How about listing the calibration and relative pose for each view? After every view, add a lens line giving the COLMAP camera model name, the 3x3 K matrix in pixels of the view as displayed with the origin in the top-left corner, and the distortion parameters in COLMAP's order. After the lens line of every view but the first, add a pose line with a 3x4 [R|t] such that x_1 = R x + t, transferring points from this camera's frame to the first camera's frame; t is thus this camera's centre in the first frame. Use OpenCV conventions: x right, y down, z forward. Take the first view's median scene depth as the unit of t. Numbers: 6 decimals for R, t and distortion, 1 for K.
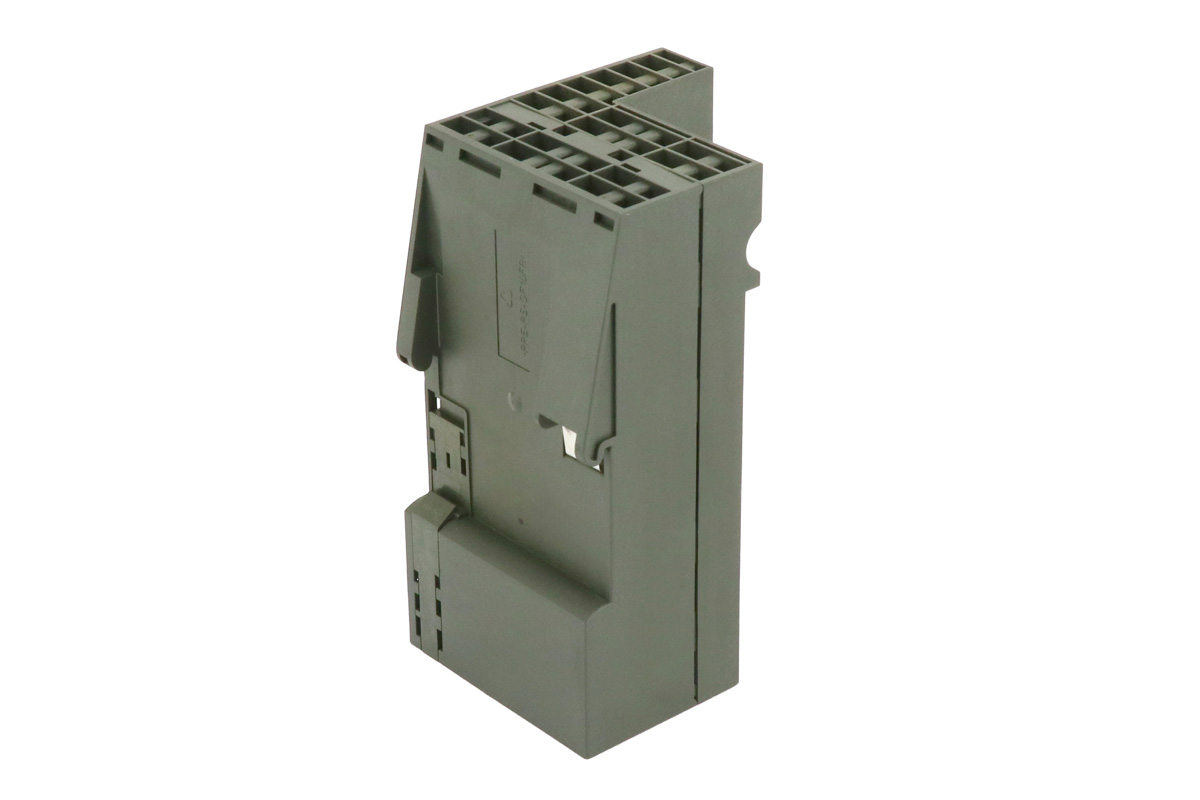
lens RADIAL K [[3069.6, 0, 600.0], [0, 3069.6, 400.0], [0, 0, 1]] dist [-0.021468, 0.006353]
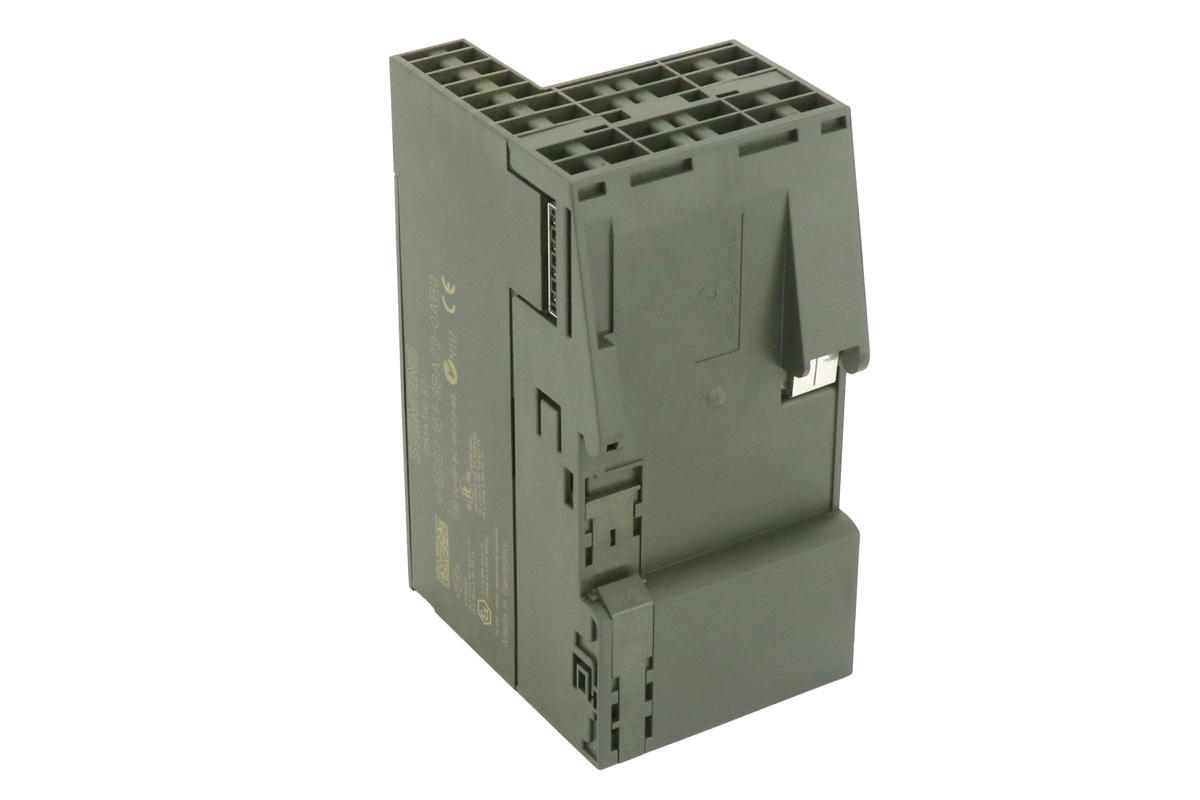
lens RADIAL K [[3069.6, 0, 600.0], [0, 3069.6, 400.0], [0, 0, 1]] dist [-0.021468, 0.006353]
pose [[0.142113, -0.480884, 0.865190, -0.831644], [0.454297, 0.808255, 0.374617, -0.360461], [-0.879442, 0.339816, 0.333328, 0.736621]]
